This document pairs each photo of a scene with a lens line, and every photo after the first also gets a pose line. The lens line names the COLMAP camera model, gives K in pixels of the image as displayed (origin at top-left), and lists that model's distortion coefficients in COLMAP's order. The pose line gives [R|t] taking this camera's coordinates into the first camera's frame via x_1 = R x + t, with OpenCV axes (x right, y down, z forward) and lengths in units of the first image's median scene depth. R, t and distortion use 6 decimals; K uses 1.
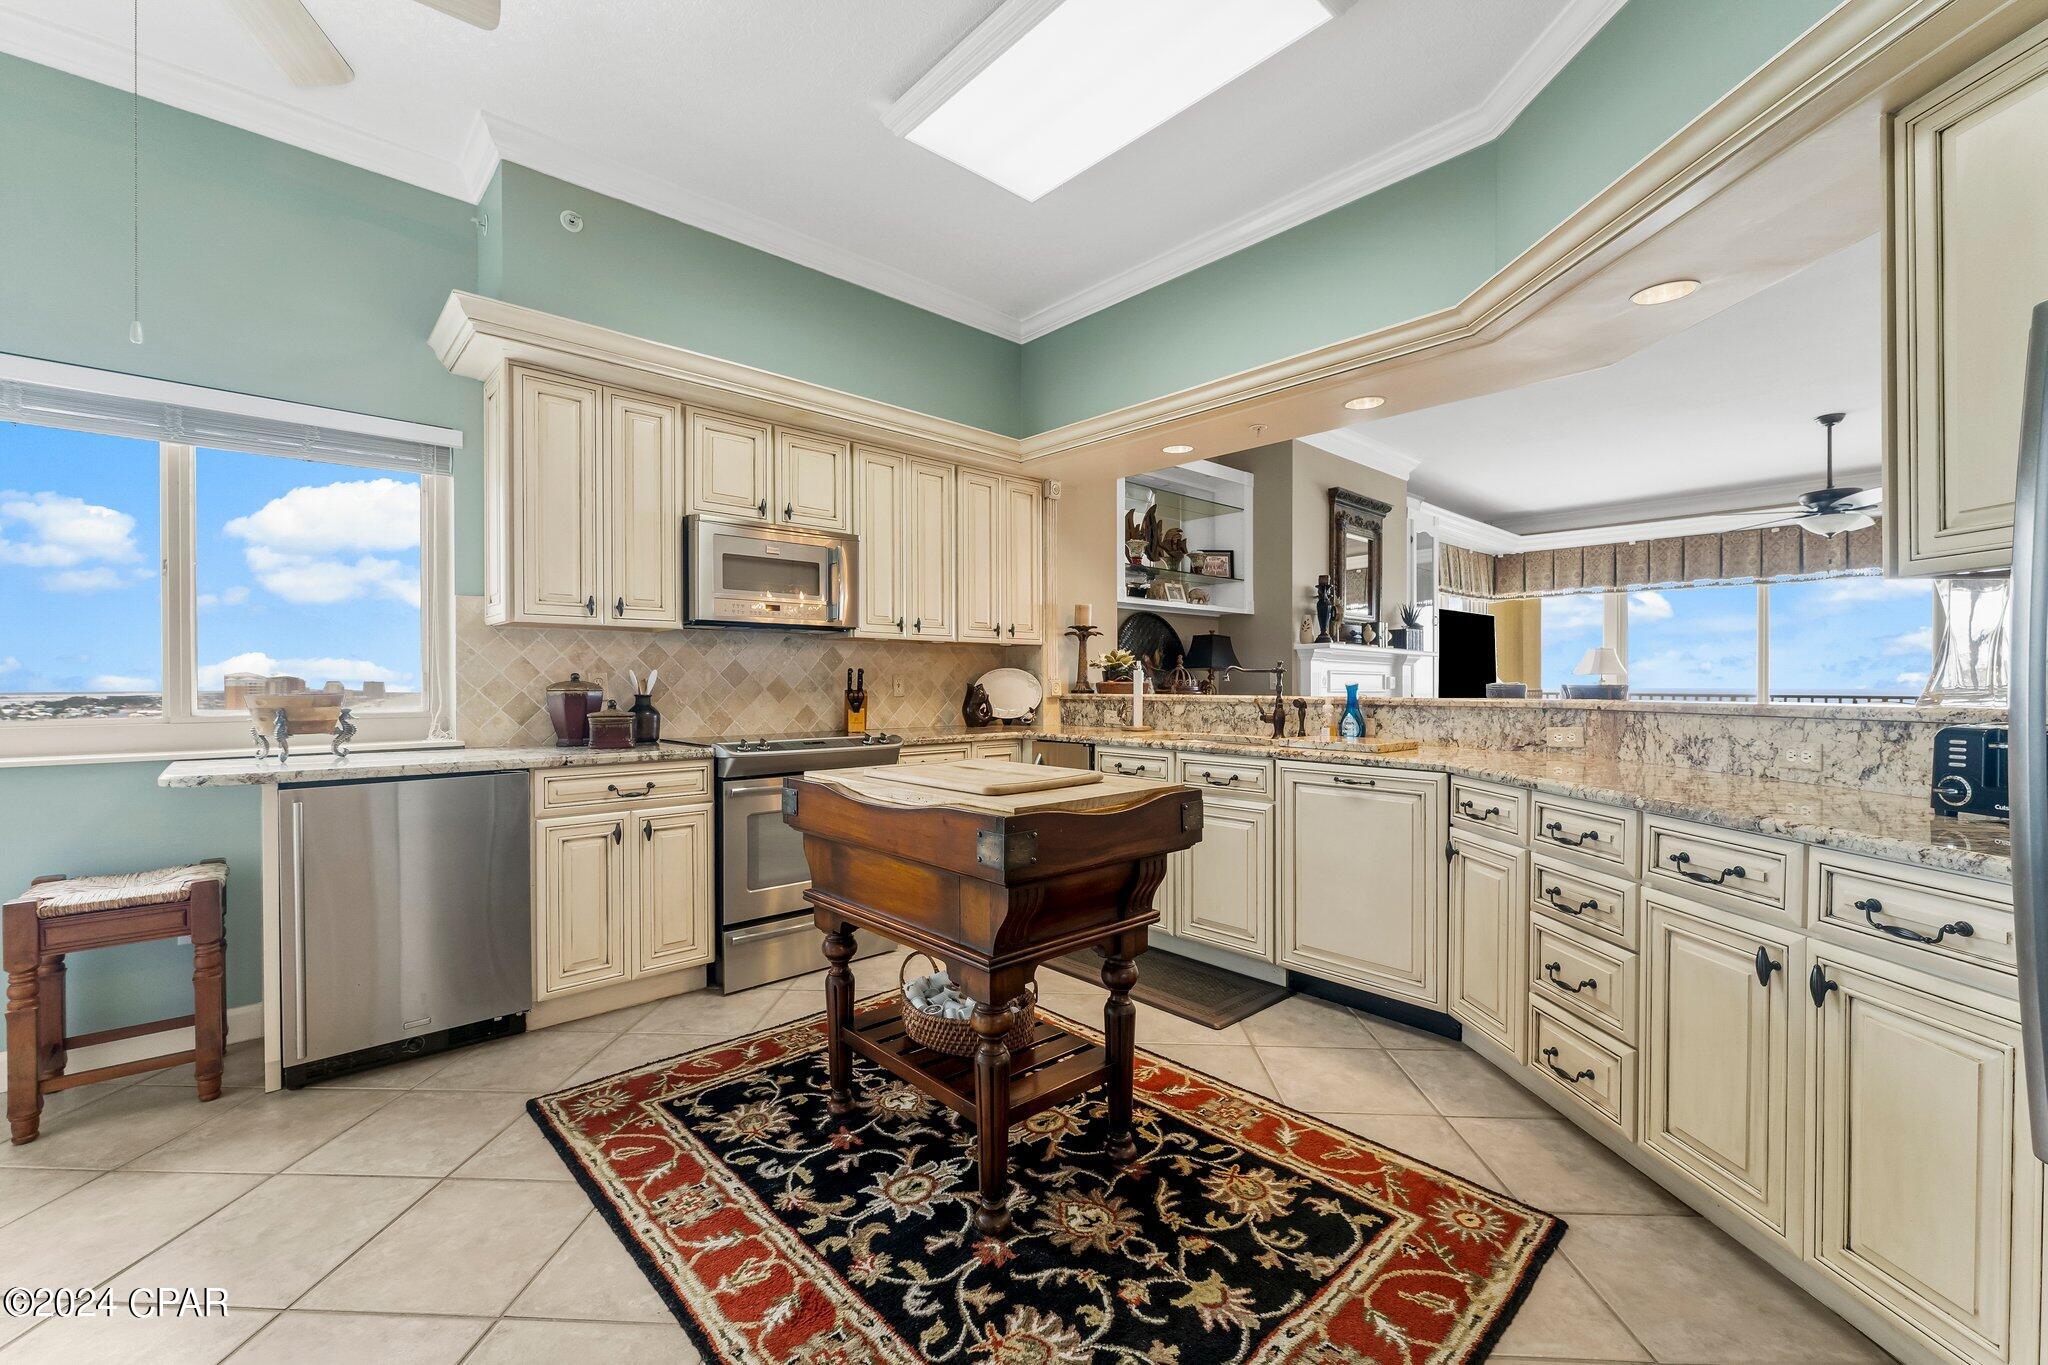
lens RADIAL K [[837.1, 0, 1012.7], [0, 837.1, 681.6], [0, 0, 1]] dist [0.001592, -0.000362]
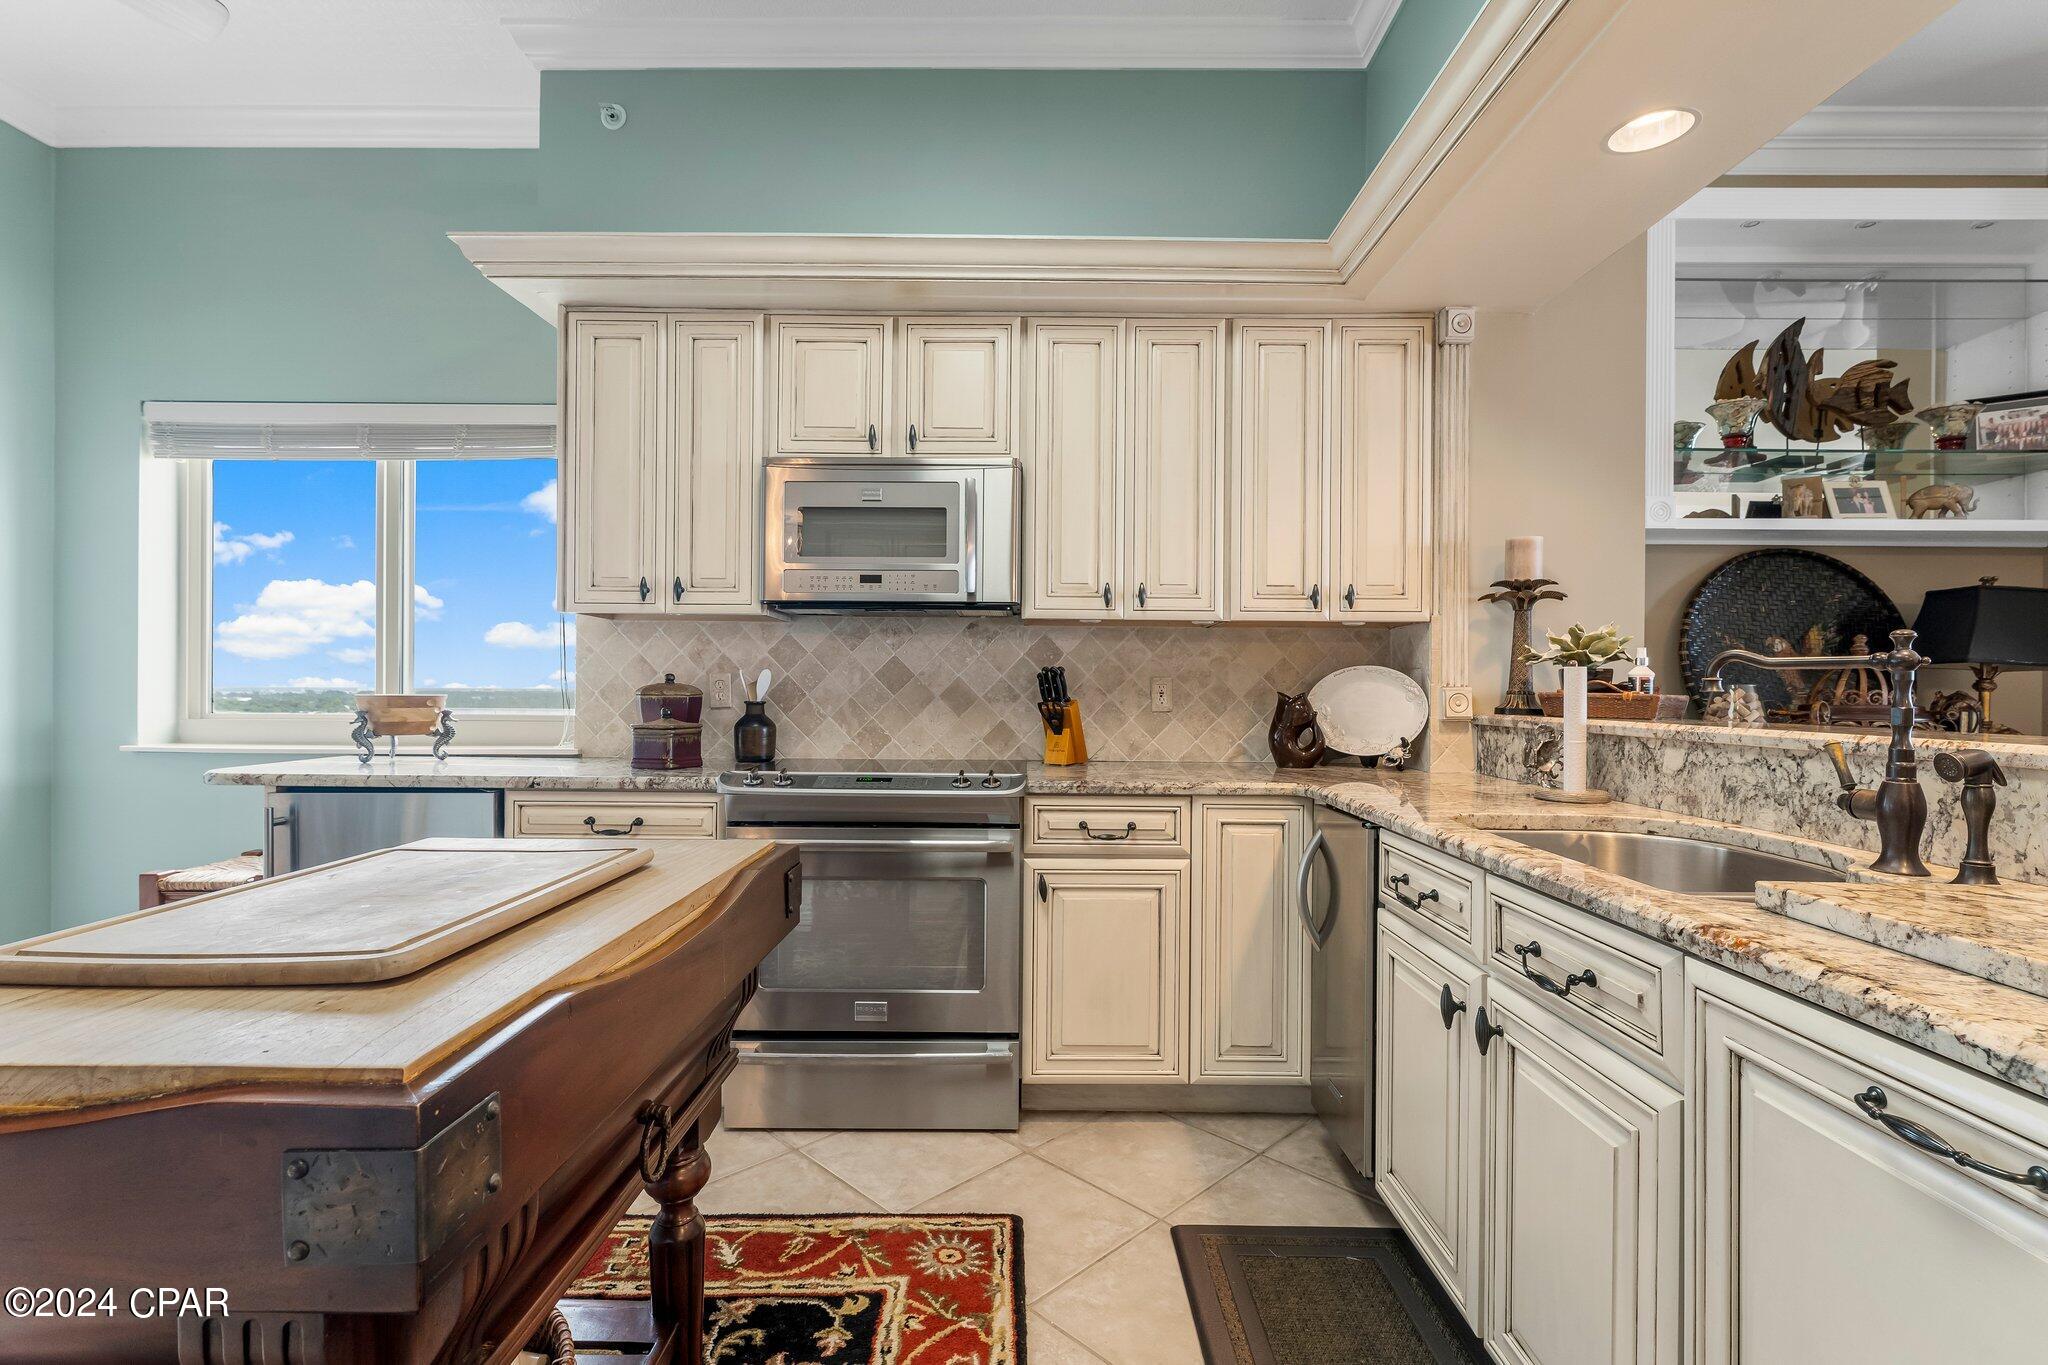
lens RADIAL K [[921.5, 0, 1029.0], [0, 921.5, 685.4], [0, 0, 1]] dist [-0.002393, 0.000299]
pose [[0.738518, 0.006386, -0.674203, 0.340176], [-0.008321, 0.999965, 0.000357, -0.001607], [0.674182, 0.005346, 0.738546, 0.556373]]
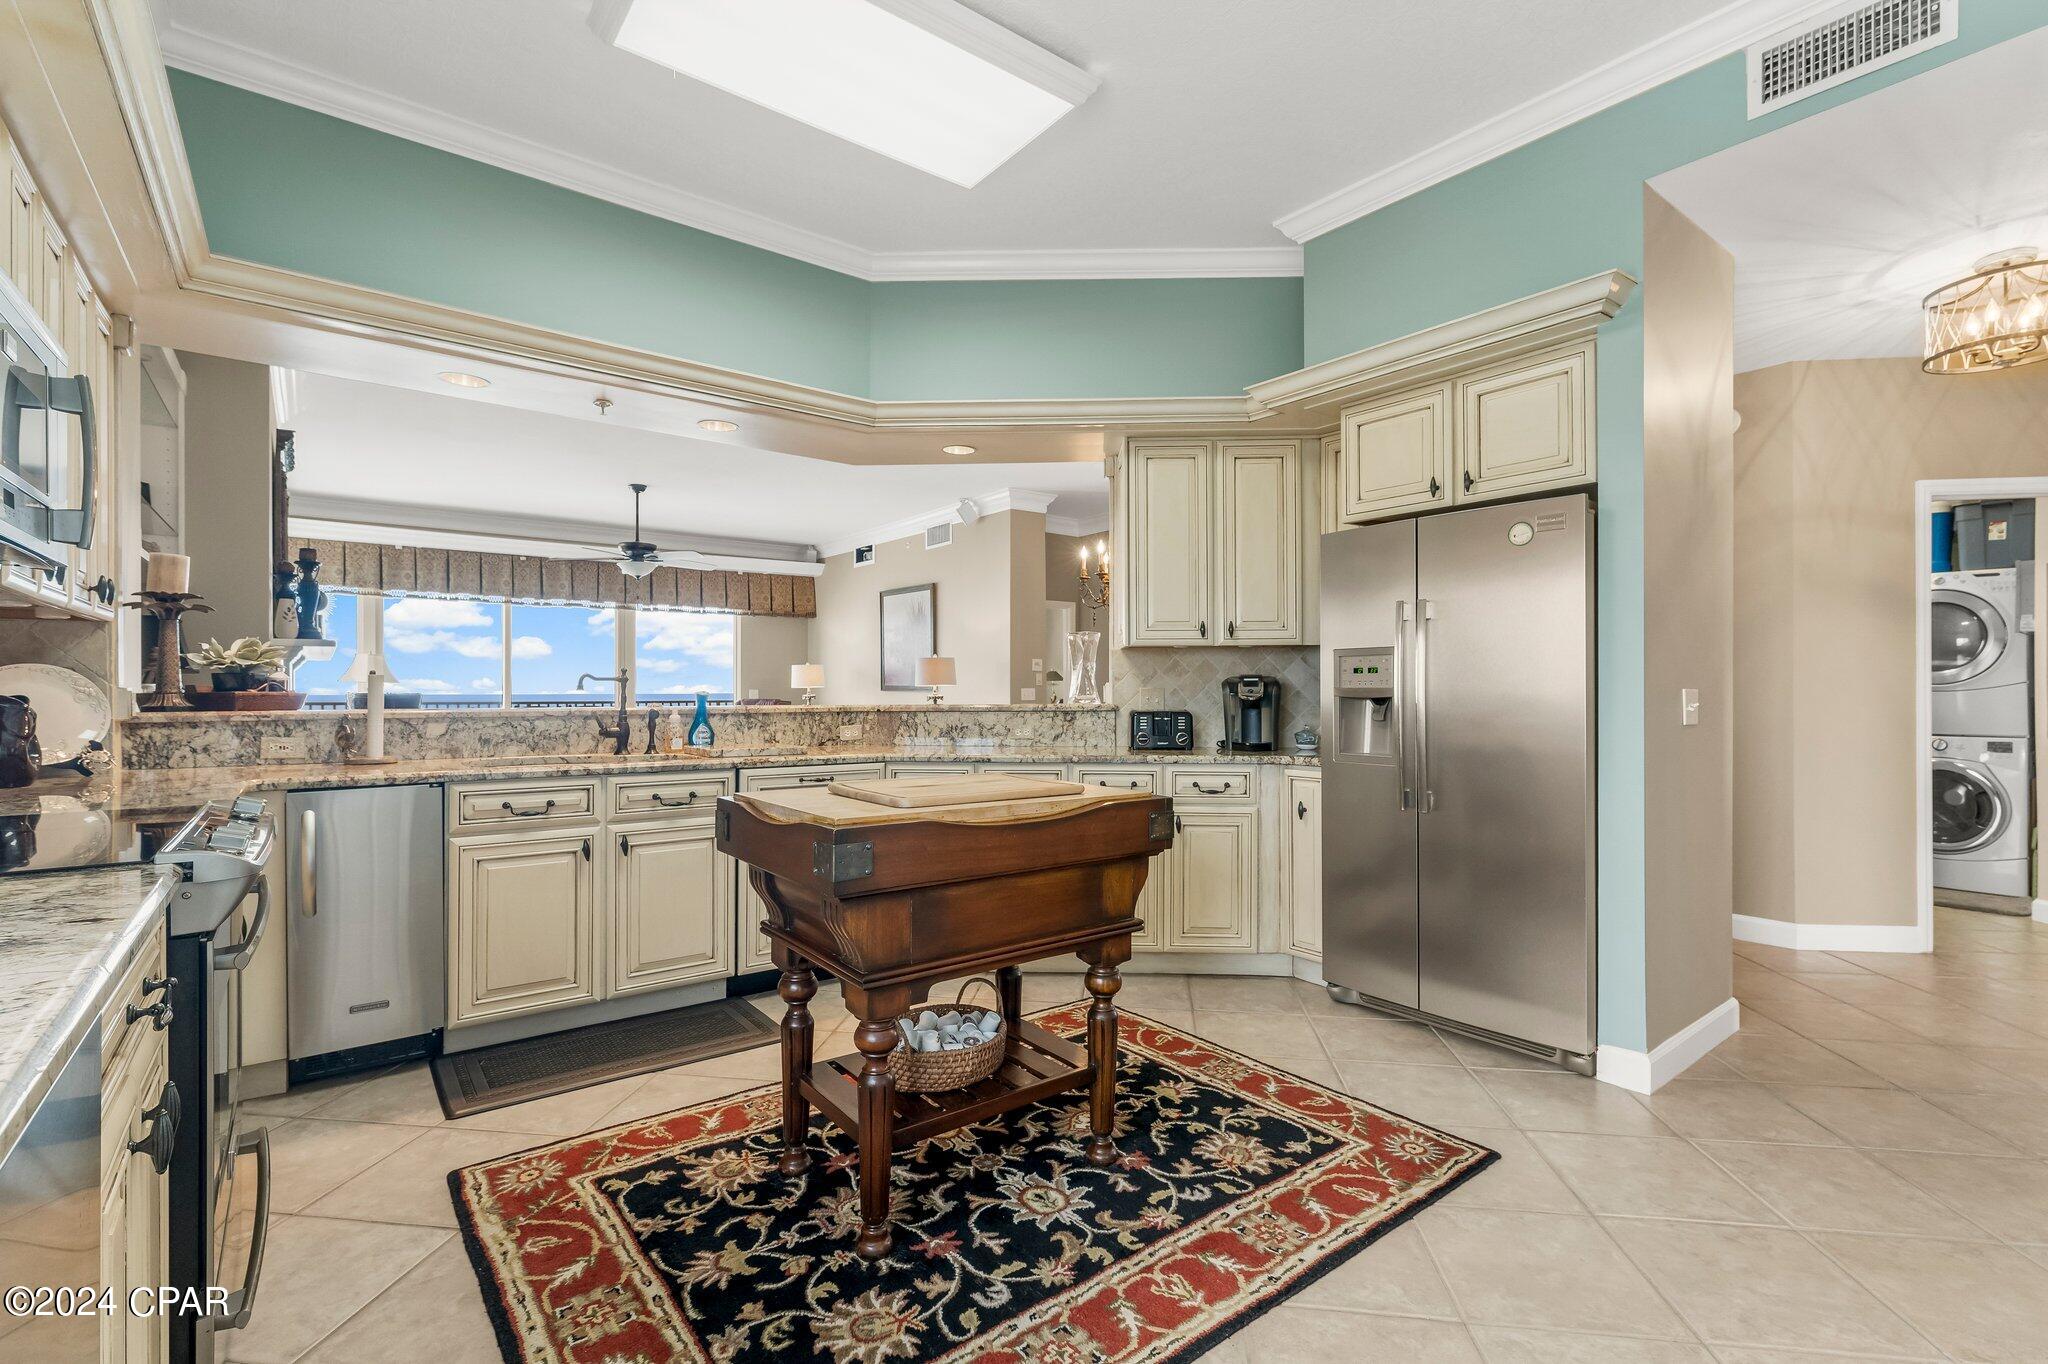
lens RADIAL K [[921.5, 0, 1007.6], [0, 921.5, 685.0], [0, 0, 1]] dist [-0.002393, 0.000299]
pose [[0.093039, 0.005807, 0.995646, -0.700313], [-0.001864, 0.999982, -0.005659, -0.002146], [-0.995661, -0.001330, 0.093048, 0.538019]]
